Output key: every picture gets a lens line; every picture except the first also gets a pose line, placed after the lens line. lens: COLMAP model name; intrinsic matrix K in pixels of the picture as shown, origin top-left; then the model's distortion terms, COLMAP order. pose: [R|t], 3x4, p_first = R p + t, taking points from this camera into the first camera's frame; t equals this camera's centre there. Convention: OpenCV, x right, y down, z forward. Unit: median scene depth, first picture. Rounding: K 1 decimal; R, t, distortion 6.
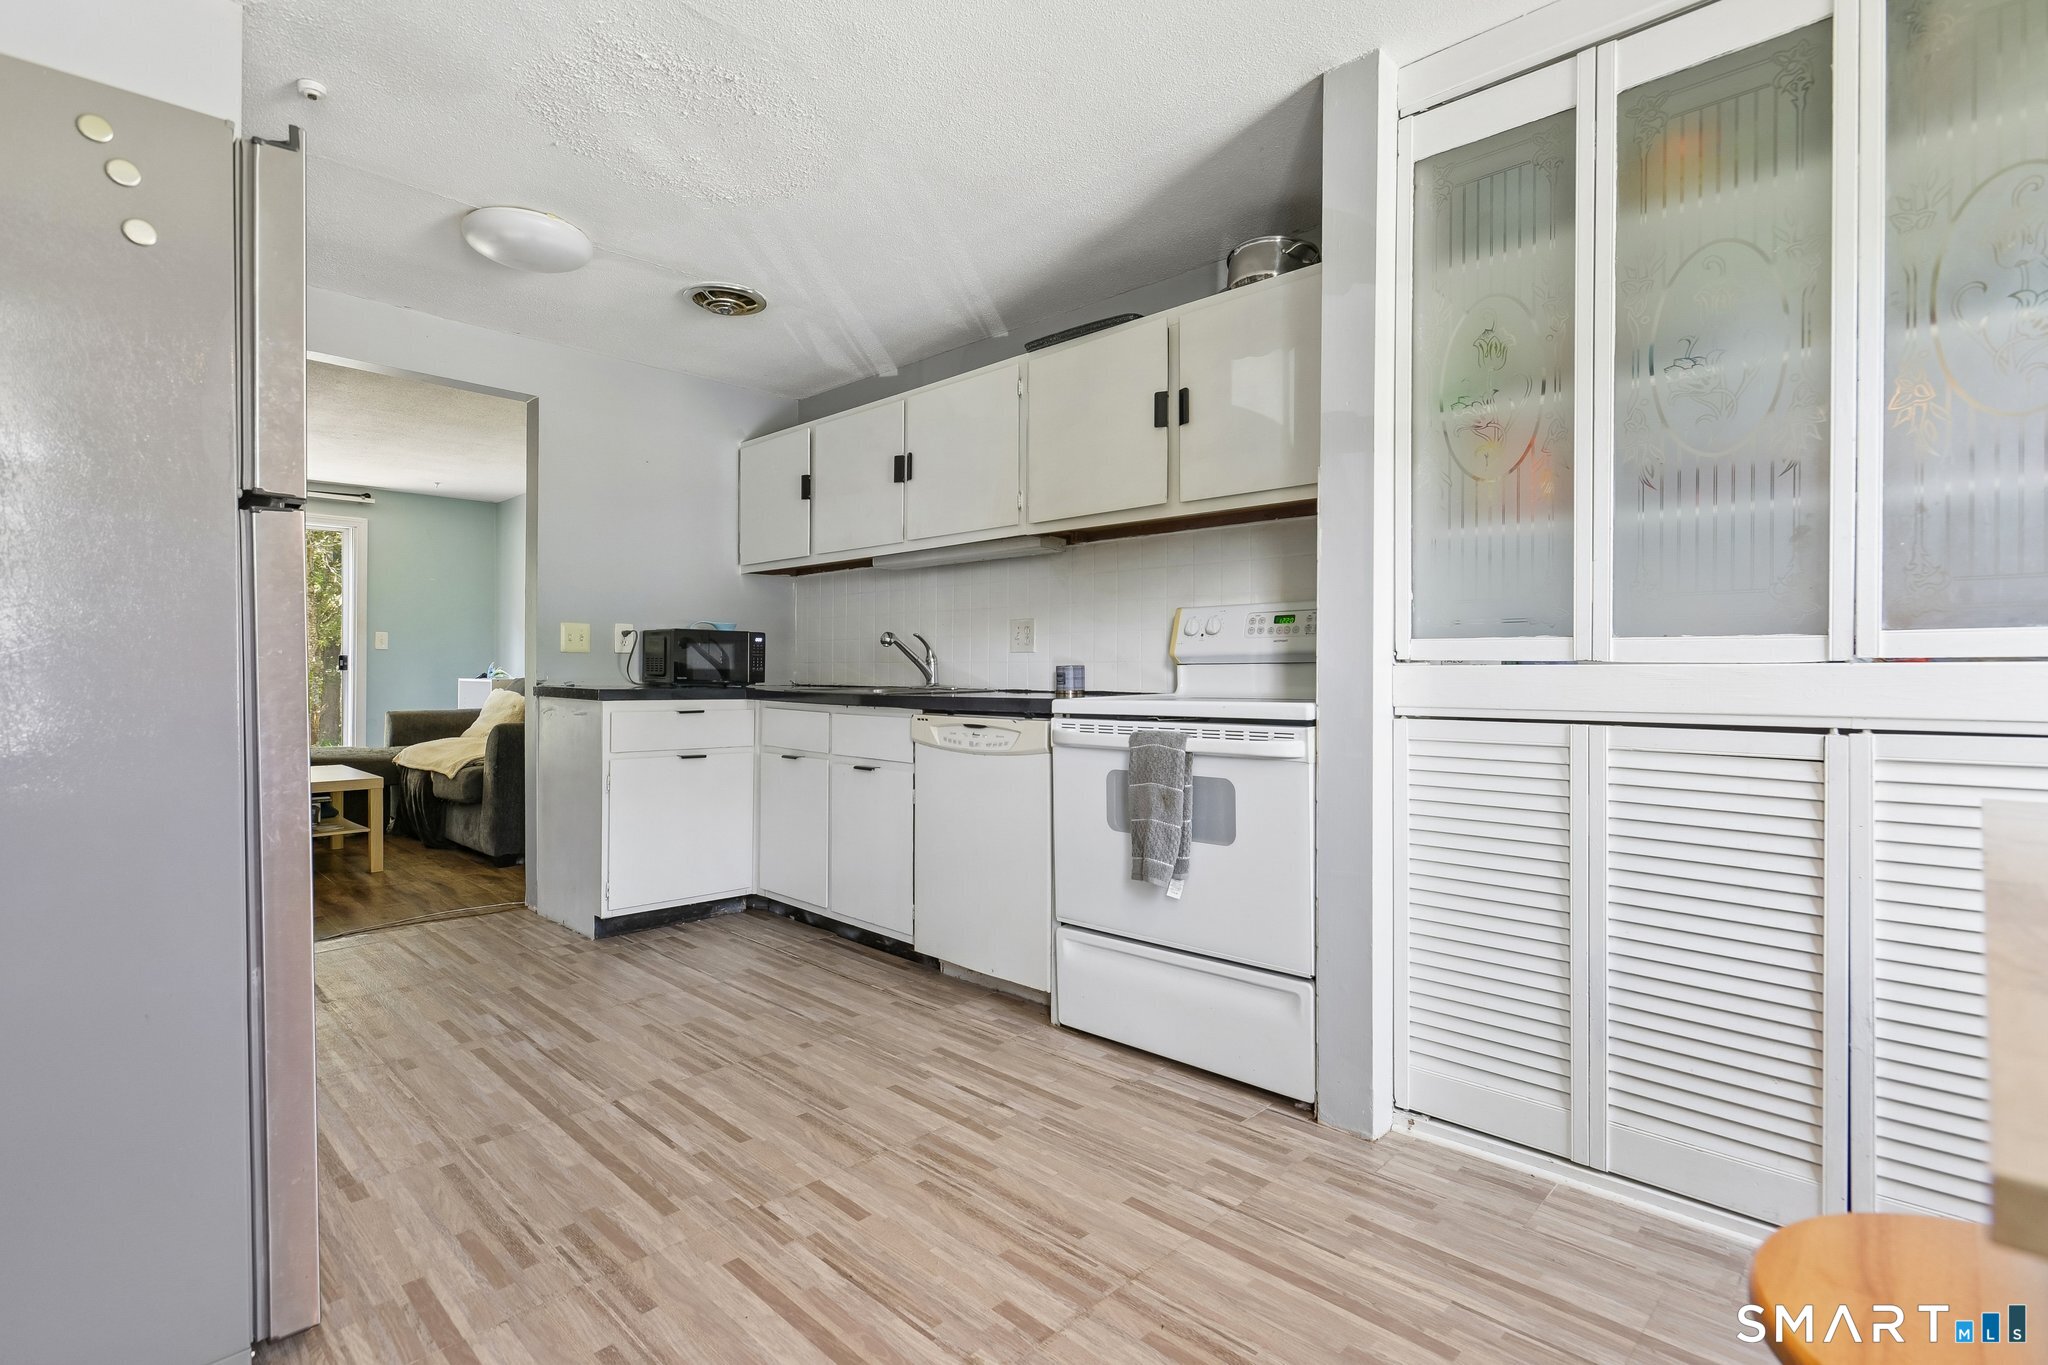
lens RADIAL K [[980.6, 0, 1030.9], [0, 980.6, 674.1], [0, 0, 1]] dist [-0.003308, 0.005113]
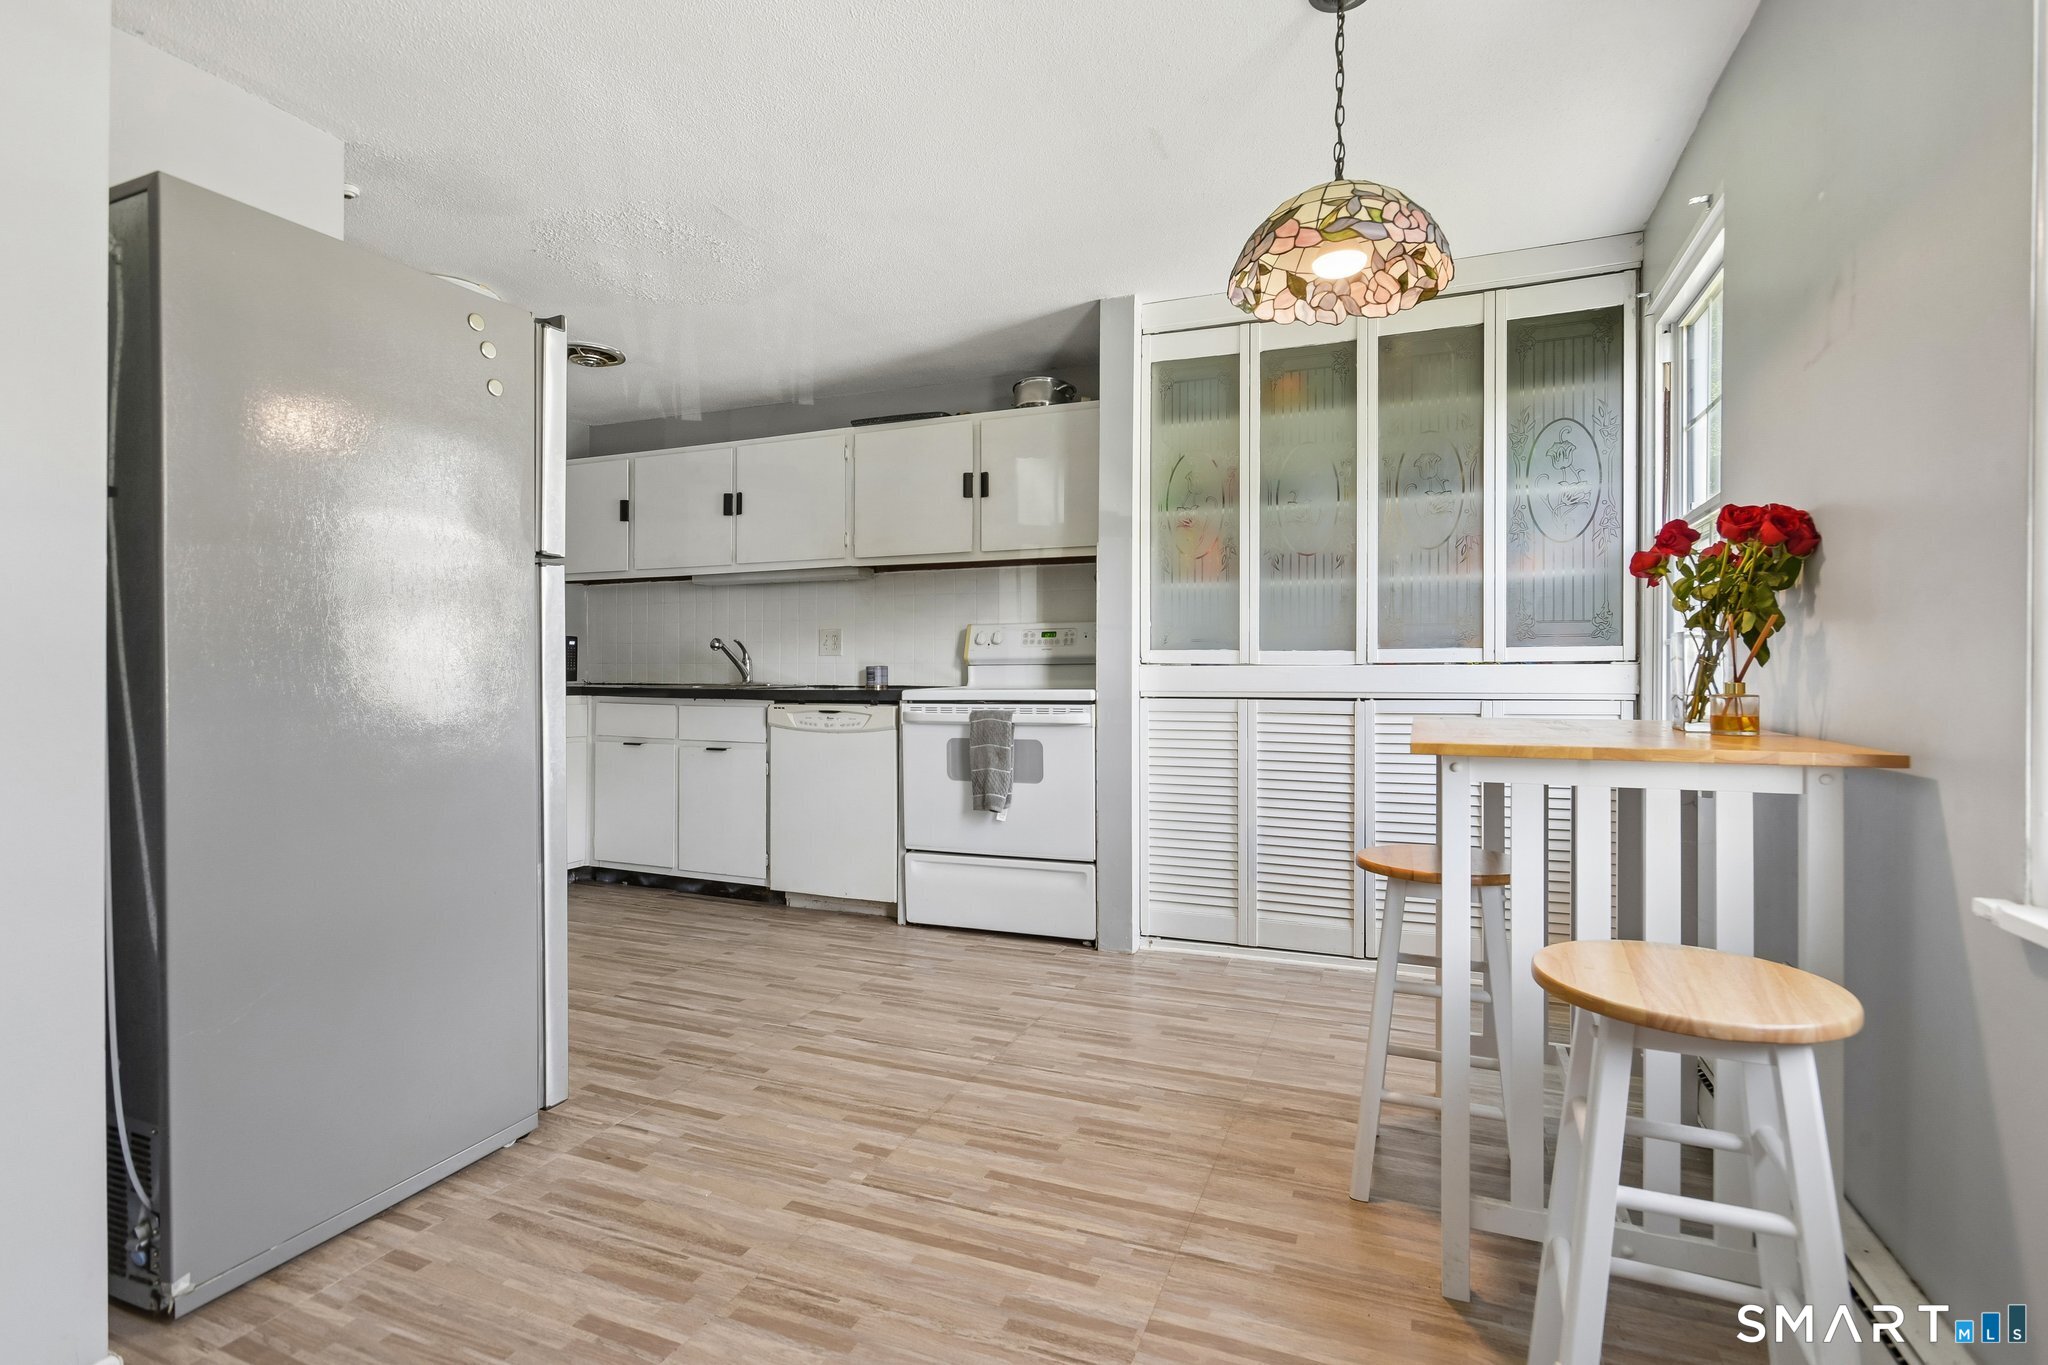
lens RADIAL K [[980.6, 0, 1026.1], [0, 980.6, 677.2], [0, 0, 1]] dist [-0.003308, 0.005113]
pose [[0.926406, -0.003843, 0.376508, -0.415911], [0.002852, 0.999991, 0.003189, 0.003790], [-0.376517, -0.001881, 0.926408, -0.440591]]
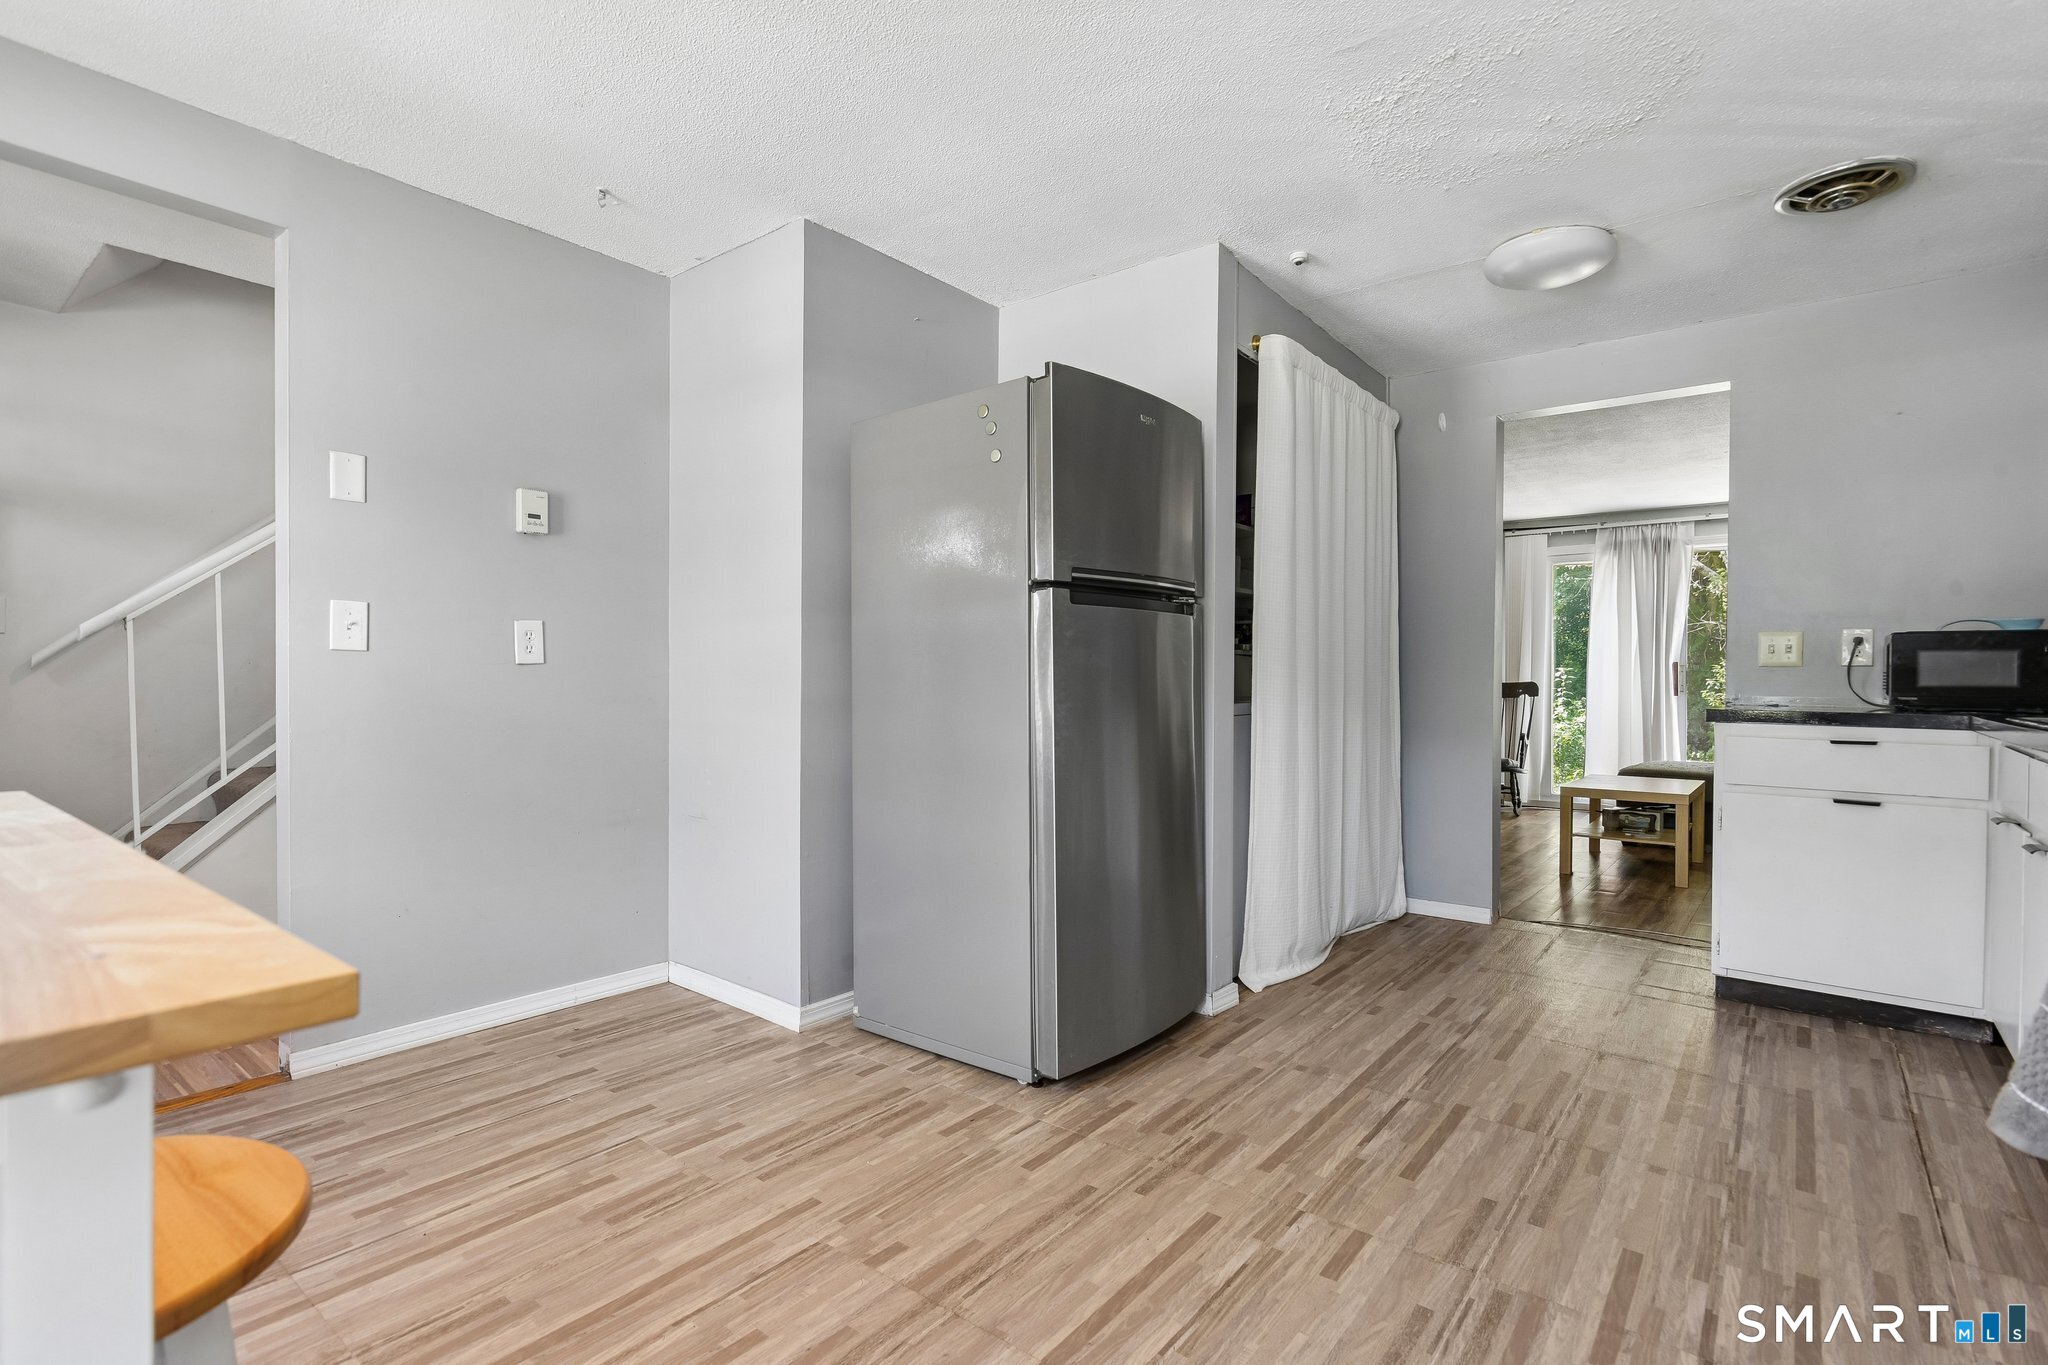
lens RADIAL K [[980.6, 0, 1034.8], [0, 980.6, 683.5], [0, 0, 1]] dist [-0.003308, 0.005113]
pose [[0.091828, -0.002385, -0.995772, 0.586632], [-0.008857, 0.999956, -0.003212, 0.002280], [0.995735, 0.009114, 0.091803, 0.517655]]
